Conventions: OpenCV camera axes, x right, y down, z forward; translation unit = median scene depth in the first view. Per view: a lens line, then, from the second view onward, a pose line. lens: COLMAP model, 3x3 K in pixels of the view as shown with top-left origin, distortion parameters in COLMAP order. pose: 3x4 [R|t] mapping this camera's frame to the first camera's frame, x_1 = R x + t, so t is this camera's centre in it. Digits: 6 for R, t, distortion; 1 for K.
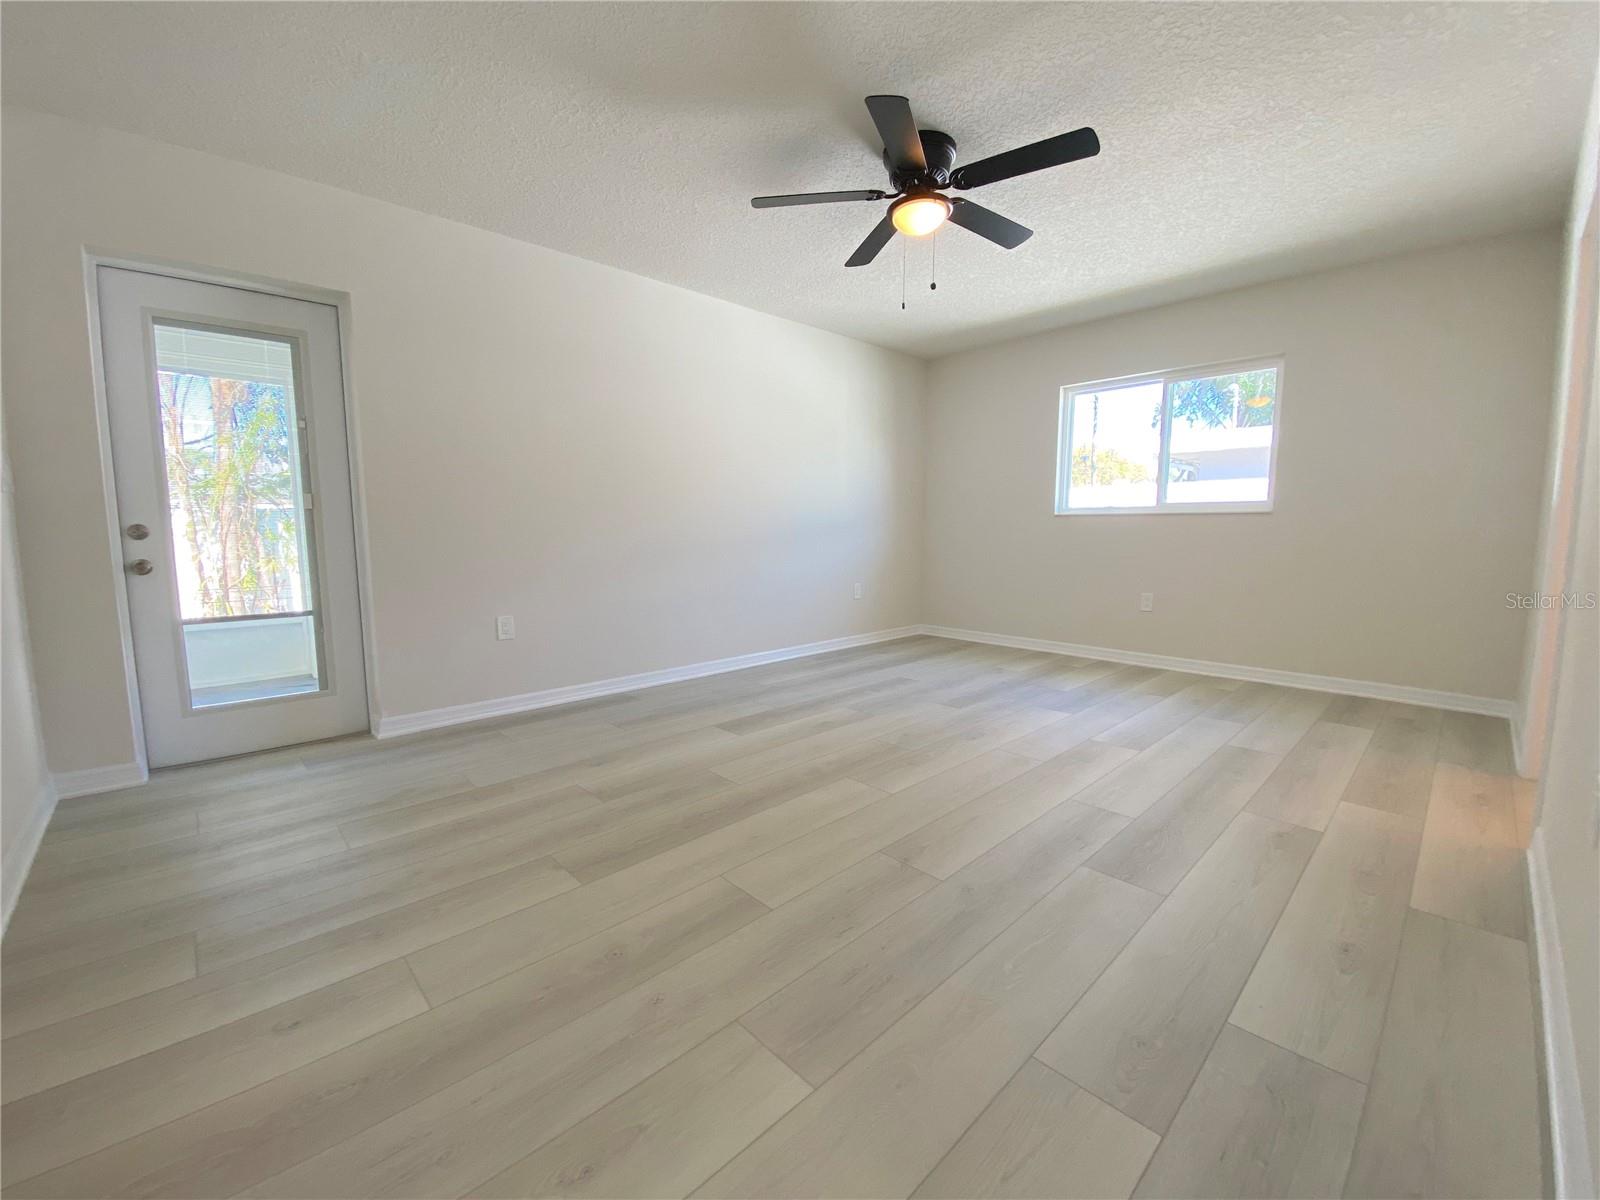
lens RADIAL K [[654.2, 0, 797.7], [0, 654.2, 597.6], [0, 0, 1]] dist [0.000337, -0.000335]
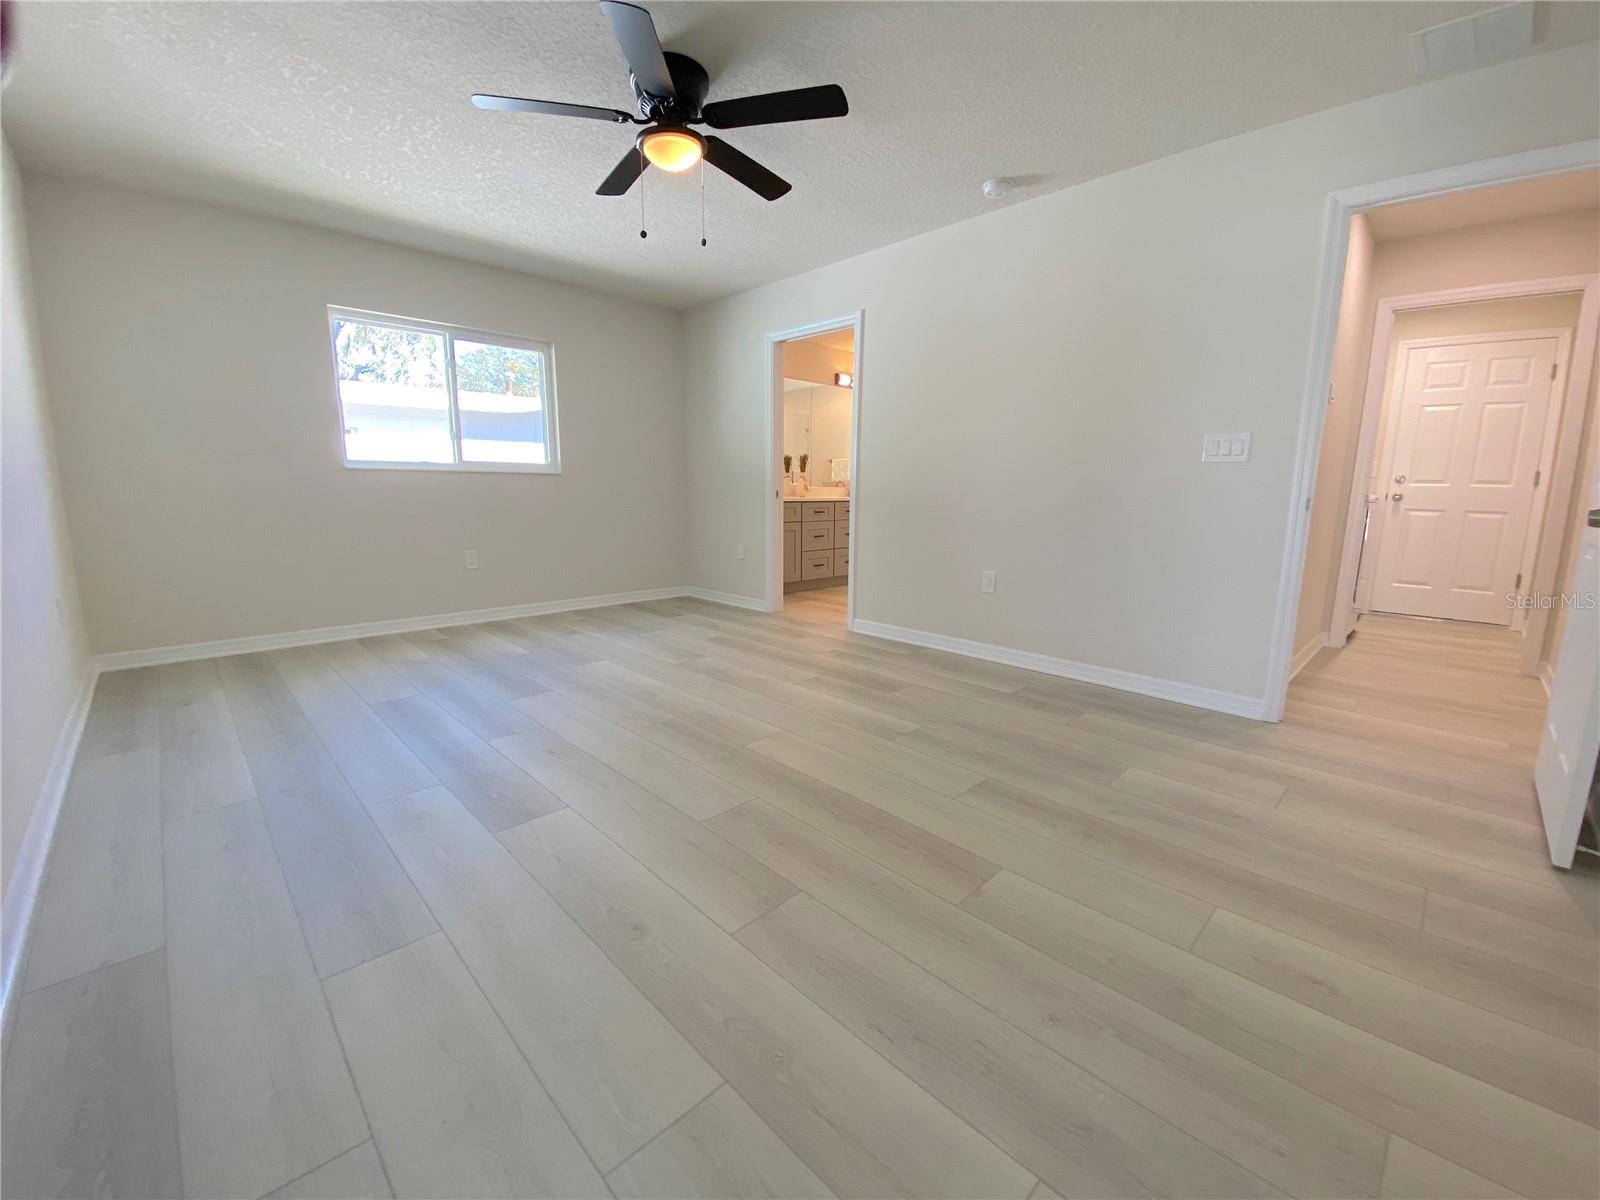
lens RADIAL K [[654.2, 0, 797.7], [0, 654.2, 597.6], [0, 0, 1]] dist [0.000337, -0.000335]
pose [[-0.016189, -0.173555, 0.984691, -0.692106], [0.104363, 0.979148, 0.174294, -0.085419], [-0.994408, 0.105587, 0.002262, 0.724442]]
